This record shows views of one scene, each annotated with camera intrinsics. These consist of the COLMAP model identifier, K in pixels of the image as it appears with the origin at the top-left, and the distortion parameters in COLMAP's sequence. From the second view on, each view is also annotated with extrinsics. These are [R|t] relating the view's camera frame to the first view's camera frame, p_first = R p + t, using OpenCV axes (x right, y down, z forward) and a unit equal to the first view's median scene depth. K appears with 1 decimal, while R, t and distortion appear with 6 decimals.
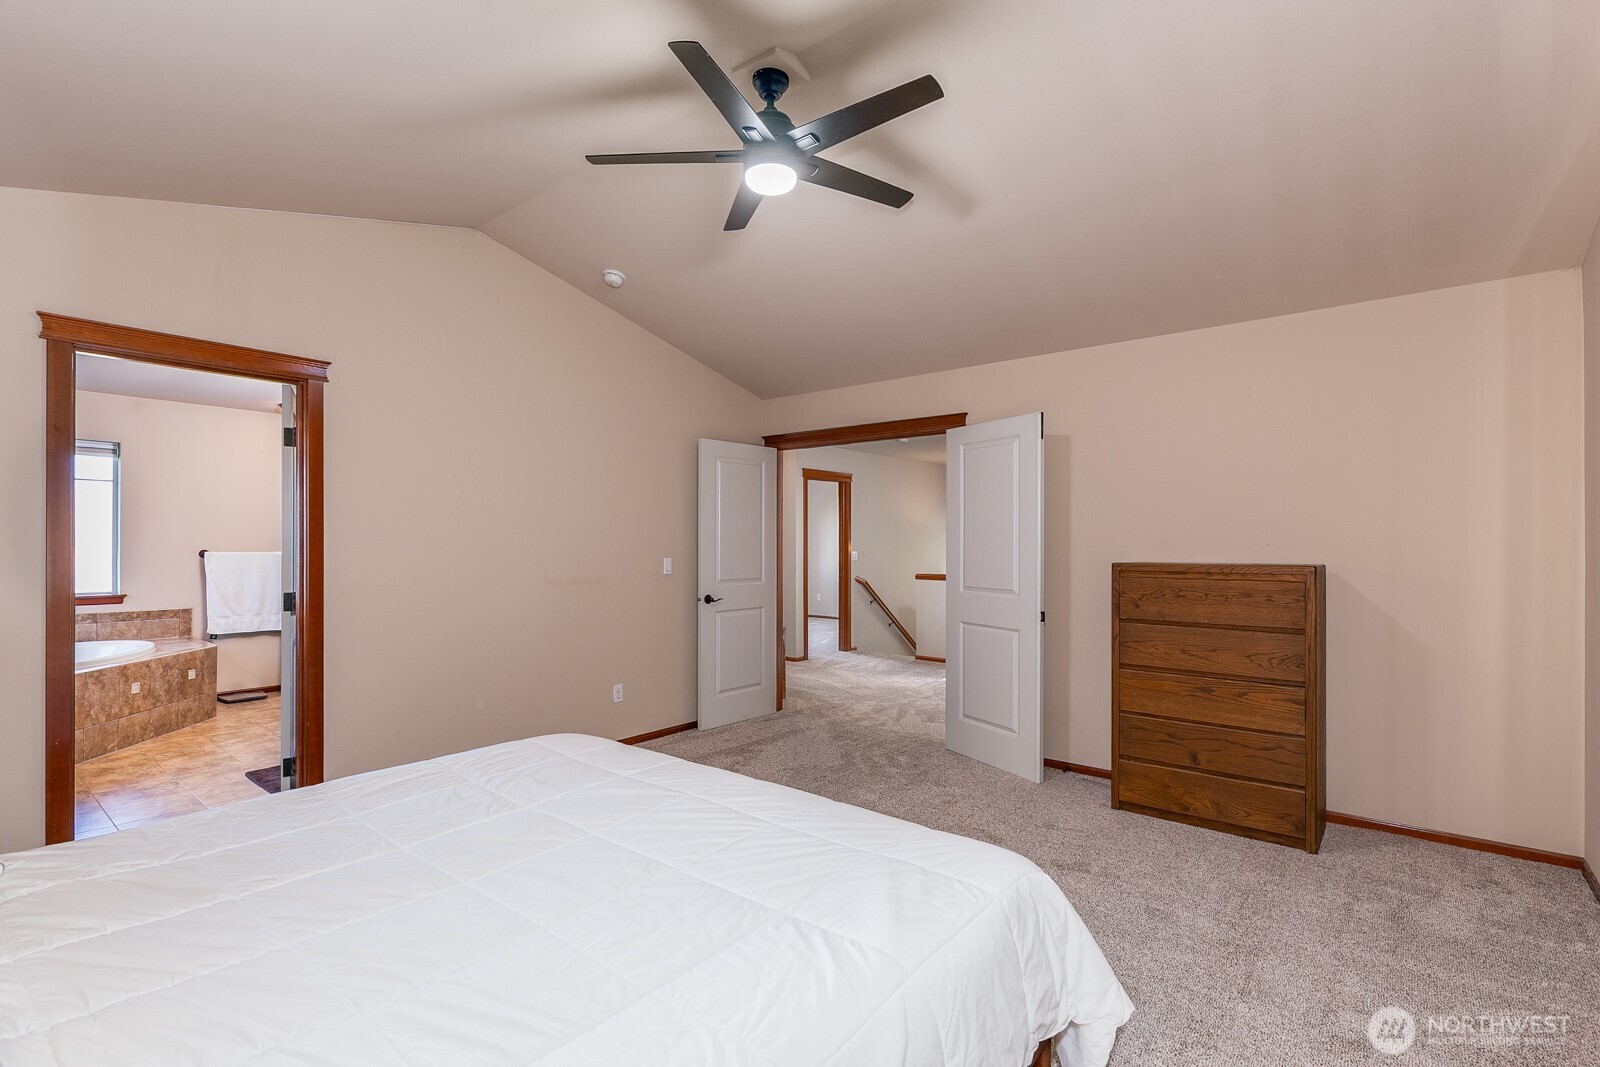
lens RADIAL K [[727.3, 0, 797.6], [0, 727.3, 537.4], [0, 0, 1]] dist [0.000906, -0.000049]
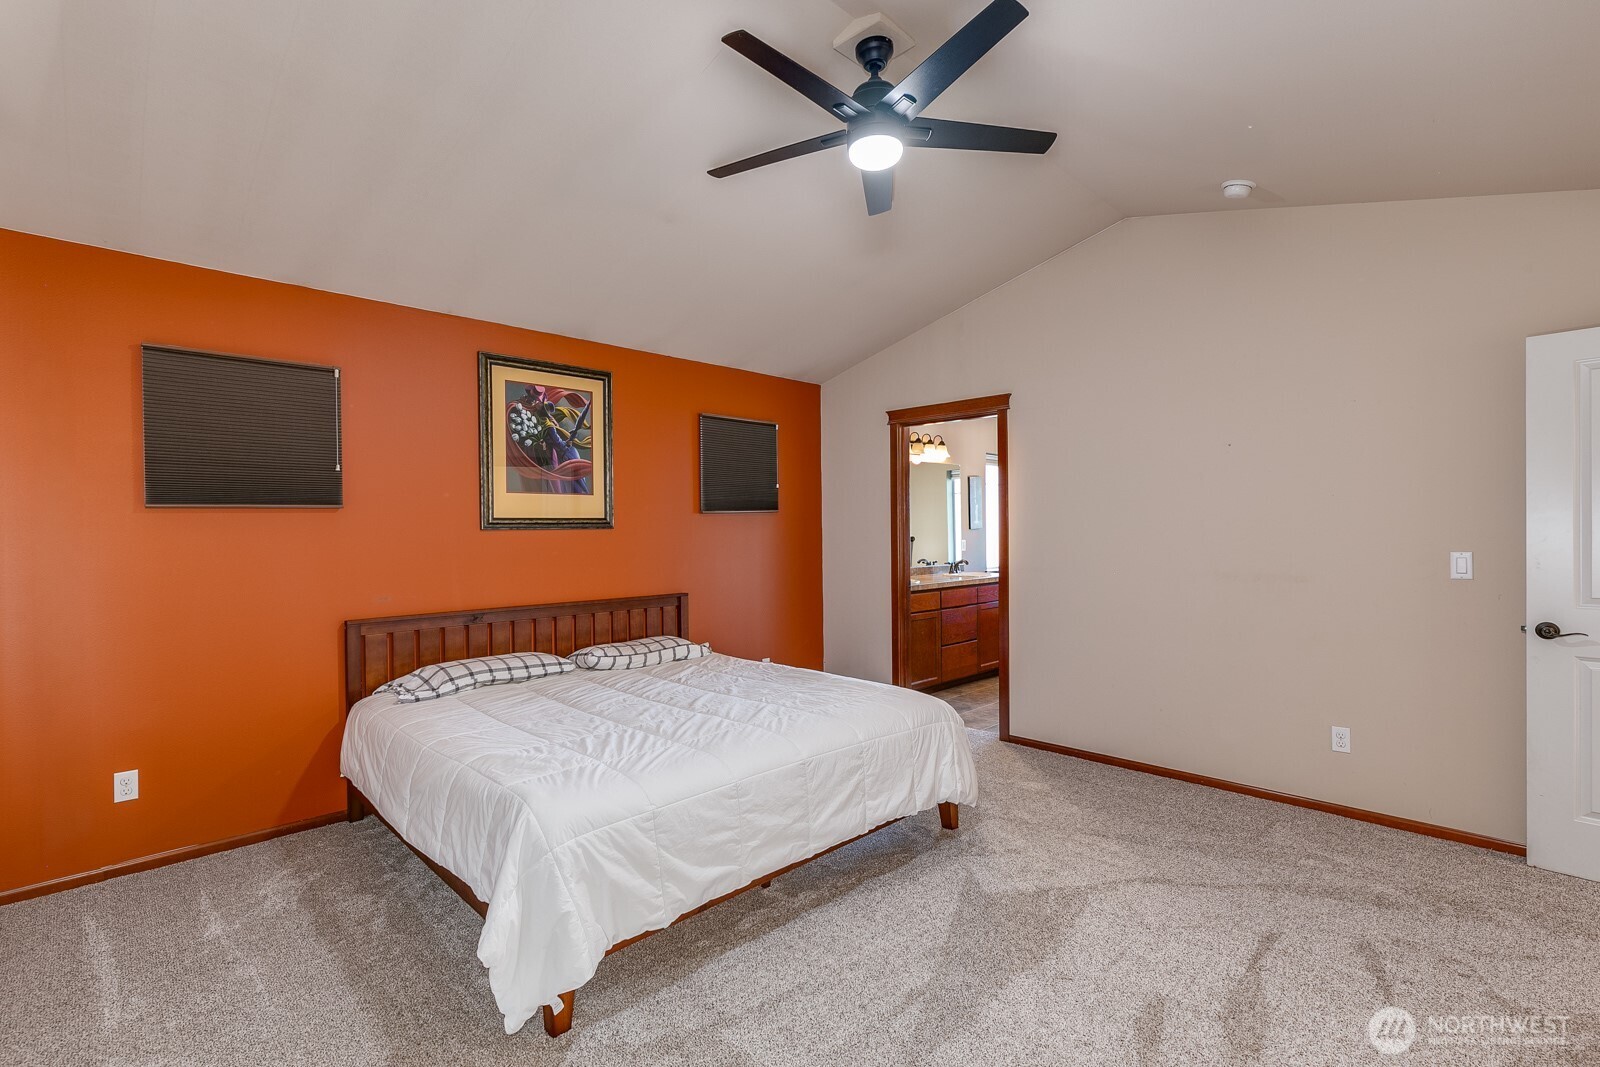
lens RADIAL K [[727.3, 0, 798.1], [0, 727.3, 535.8], [0, 0, 1]] dist [0.000906, -0.000049]
pose [[-0.099527, 0.001808, -0.995033, 0.472717], [0.010105, 0.999949, 0.000806, 0.008695], [0.994983, -0.009975, -0.099541, 0.503714]]
